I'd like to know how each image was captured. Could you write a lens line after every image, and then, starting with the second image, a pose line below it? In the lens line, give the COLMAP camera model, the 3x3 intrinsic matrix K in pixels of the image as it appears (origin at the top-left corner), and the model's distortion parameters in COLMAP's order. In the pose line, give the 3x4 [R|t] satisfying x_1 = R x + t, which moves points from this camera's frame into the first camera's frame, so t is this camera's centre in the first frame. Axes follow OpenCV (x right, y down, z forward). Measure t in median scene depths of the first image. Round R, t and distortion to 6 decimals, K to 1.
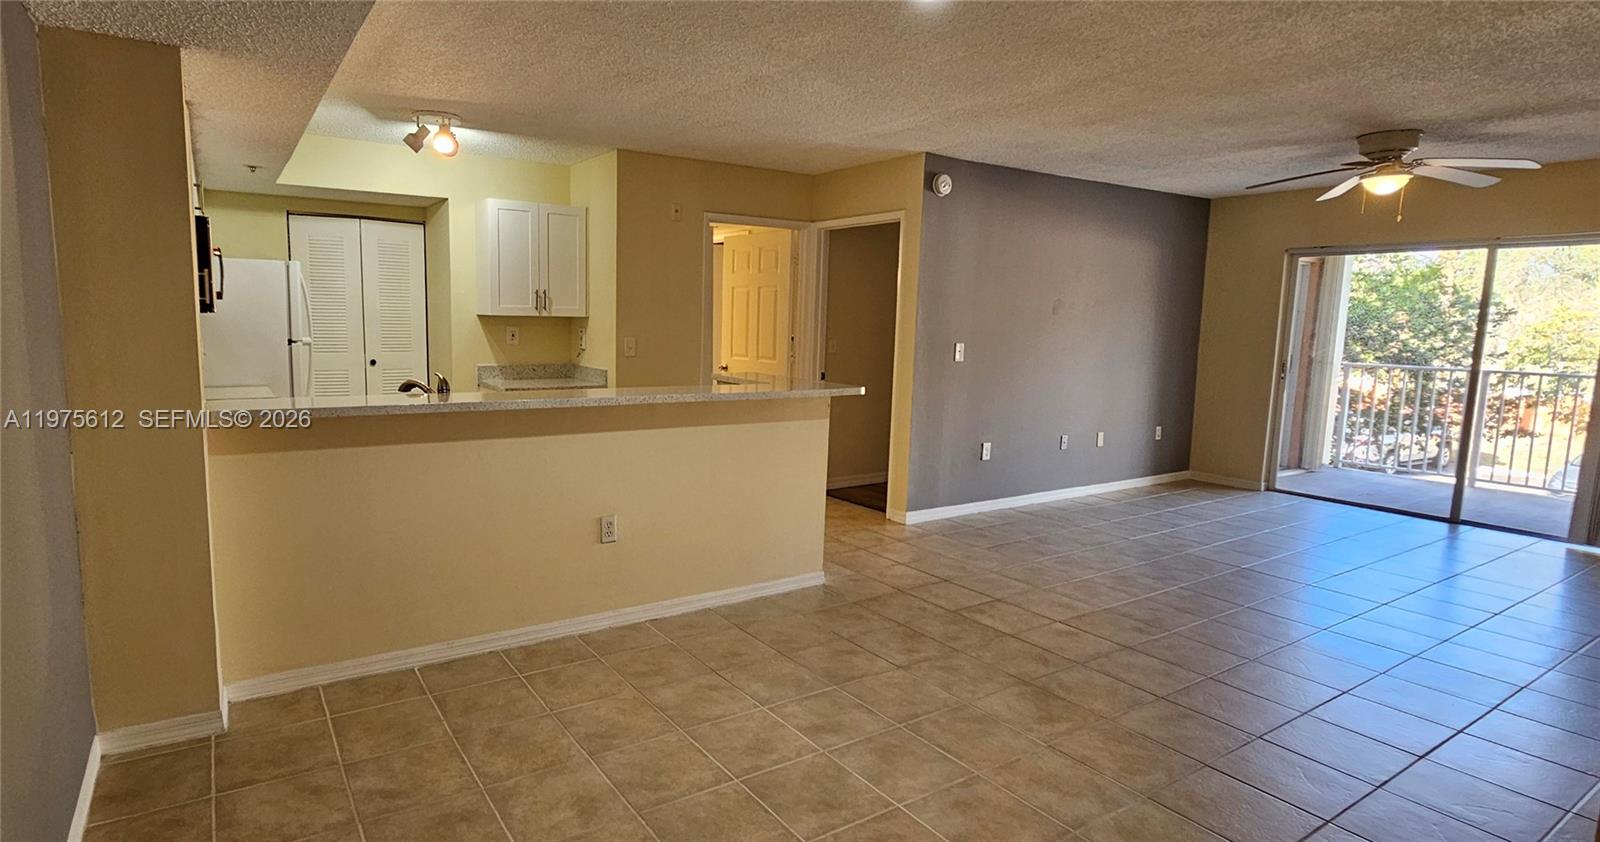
lens RADIAL K [[818.9, 0, 758.3], [0, 818.9, 425.1], [0, 0, 1]] dist [0.001958, 0.000637]
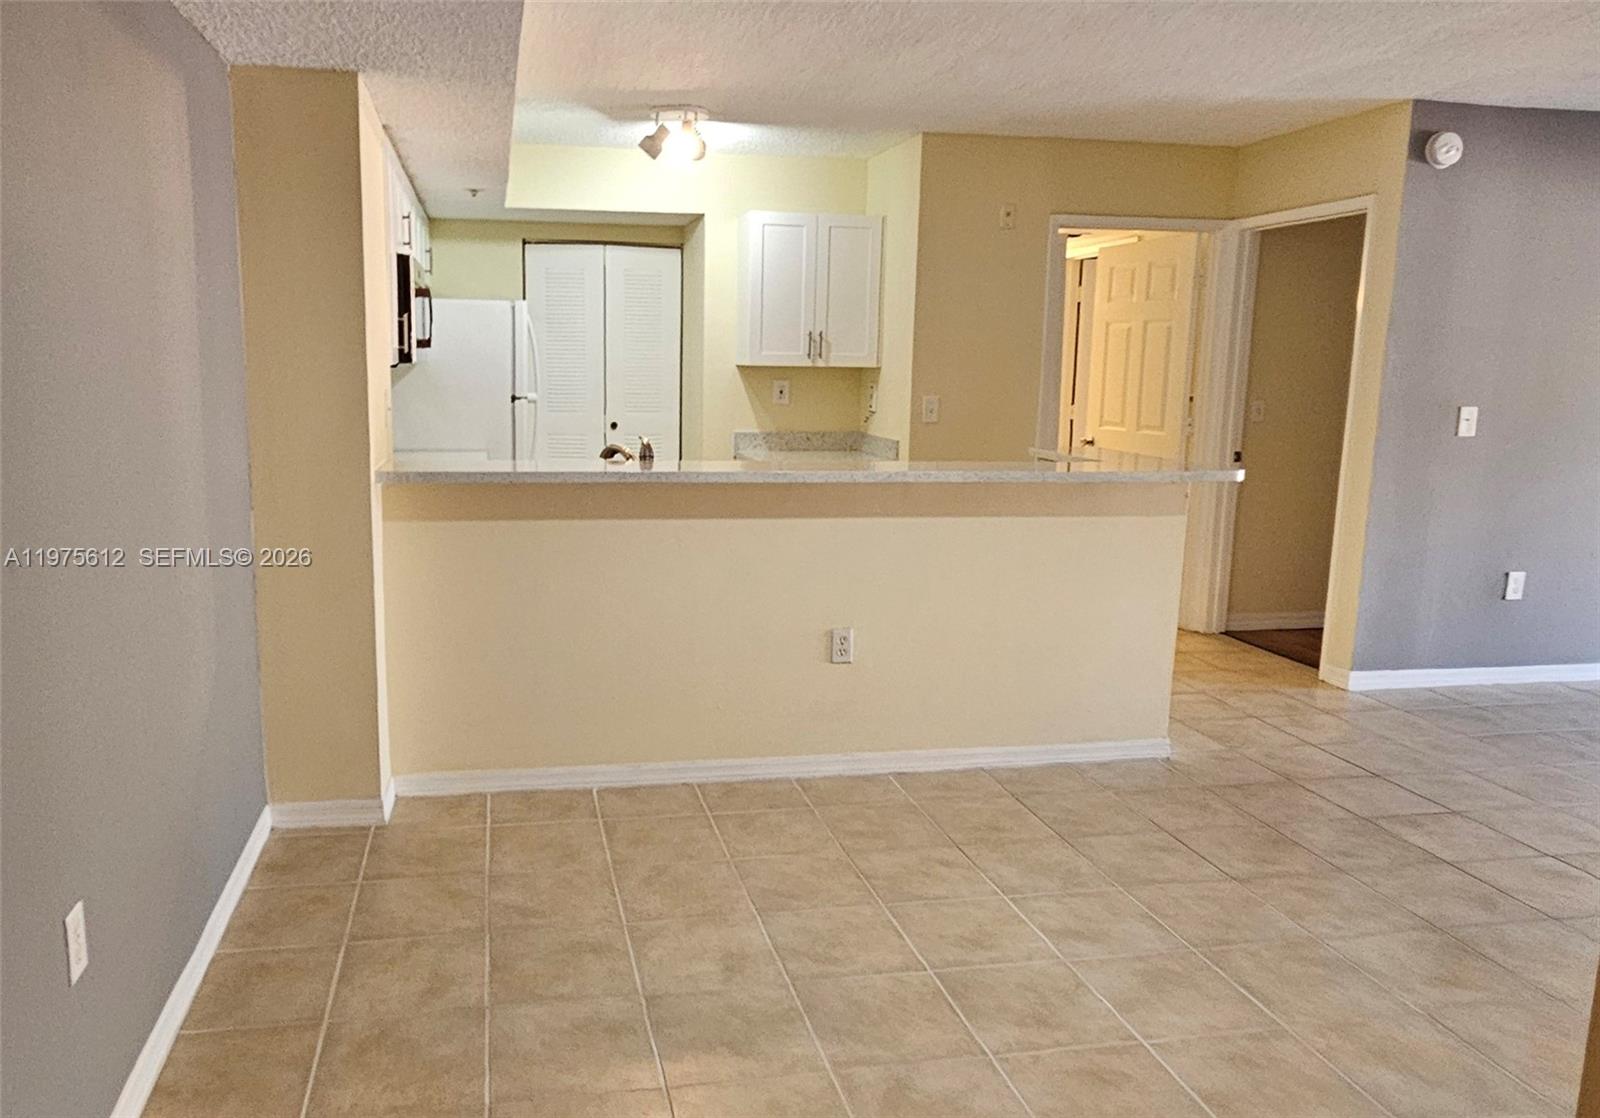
lens RADIAL K [[1224.3, 0, 786.3], [0, 1224.3, 561.3], [0, 0, 1]] dist [0.008188, 0.002381]
pose [[0.934626, 0.050906, -0.351971, 0.157035], [-0.042489, 0.998597, 0.031602, 0.014191], [0.353086, -0.014581, 0.935477, -0.076504]]
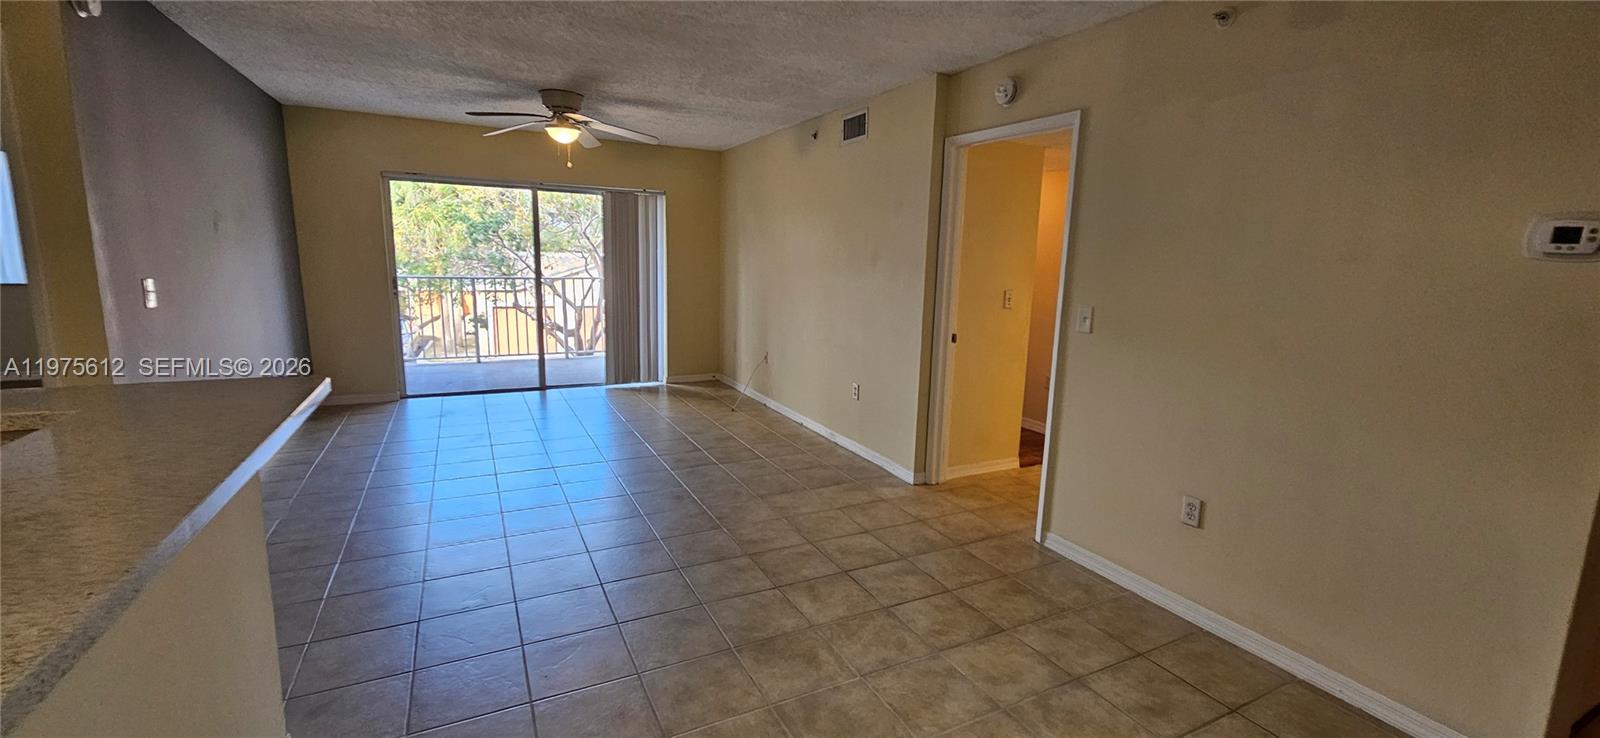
lens RADIAL K [[656.8, 0, 799.2], [0, 656.8, 360.5], [0, 0, 1]] dist [0.004352, -0.000513]
pose [[0.125431, -0.175816, 0.976399, -0.305591], [0.107213, 0.980810, 0.162838, -0.110369], [-0.986292, 0.084258, 0.141874, 0.718539]]
